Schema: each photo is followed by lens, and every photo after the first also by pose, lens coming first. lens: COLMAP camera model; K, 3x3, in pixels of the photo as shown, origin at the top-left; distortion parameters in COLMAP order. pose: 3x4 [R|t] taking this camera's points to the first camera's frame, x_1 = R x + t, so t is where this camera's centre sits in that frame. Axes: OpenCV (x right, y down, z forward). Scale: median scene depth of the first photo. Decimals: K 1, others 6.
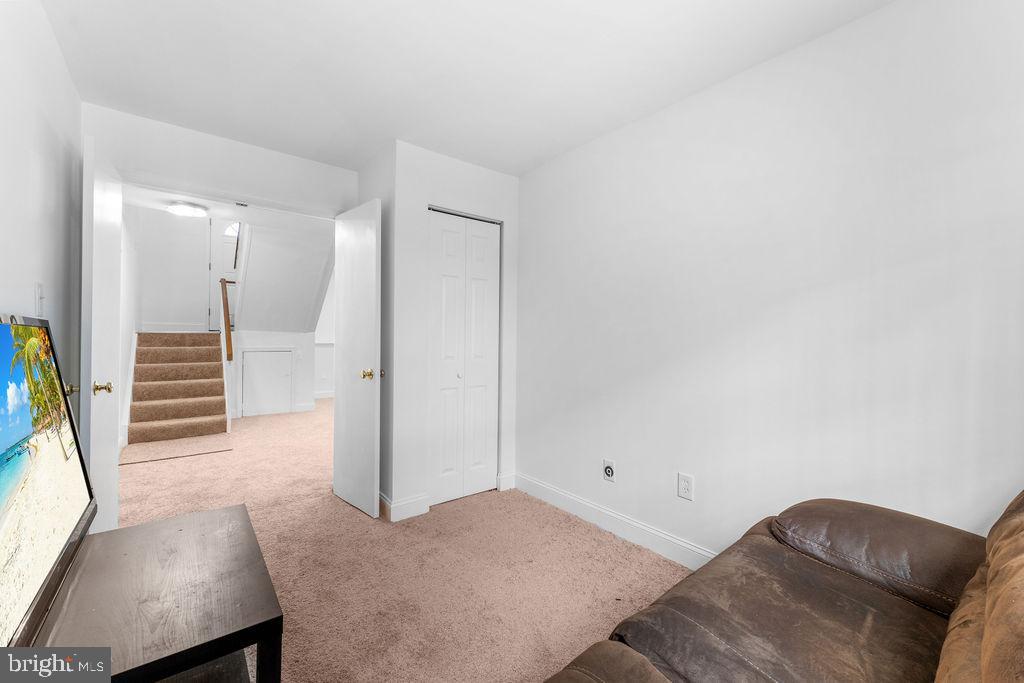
lens RADIAL K [[408.1, 0, 513.7], [0, 408.1, 342.8], [0, 0, 1]] dist [-0.000579, 0.000045]
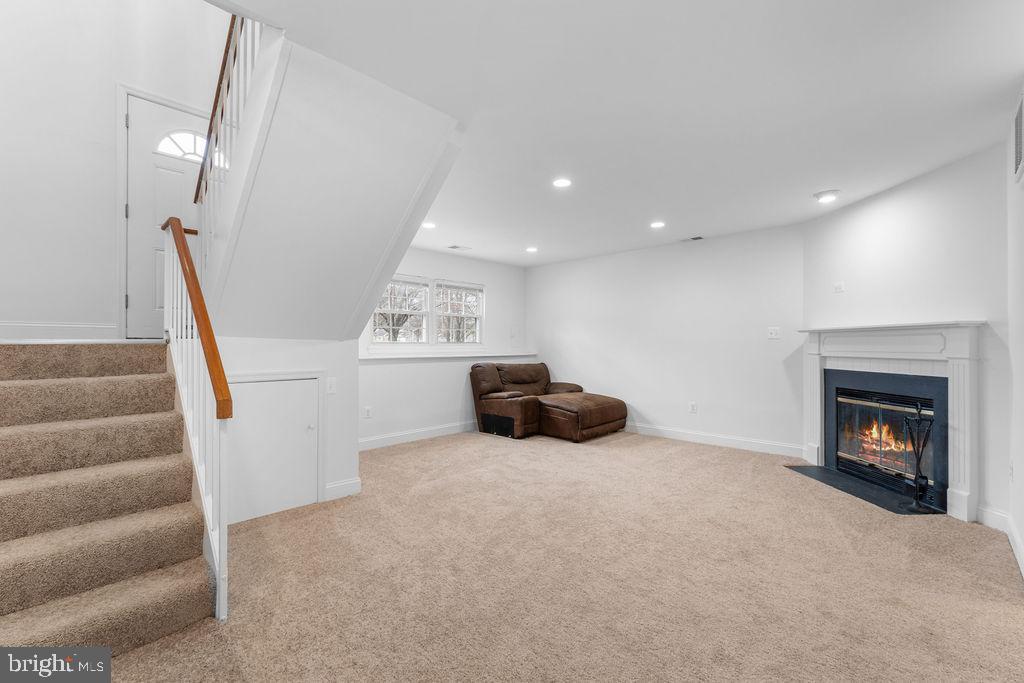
lens RADIAL K [[435.0, 0, 510.9], [0, 435.0, 344.5], [0, 0, 1]] dist [-0.004151, 0.002422]
pose [[0.991856, -0.014987, 0.126478, -0.444222], [0.016455, 0.999809, -0.010574, -0.011904], [-0.126295, 0.012569, 0.991913, 0.529564]]
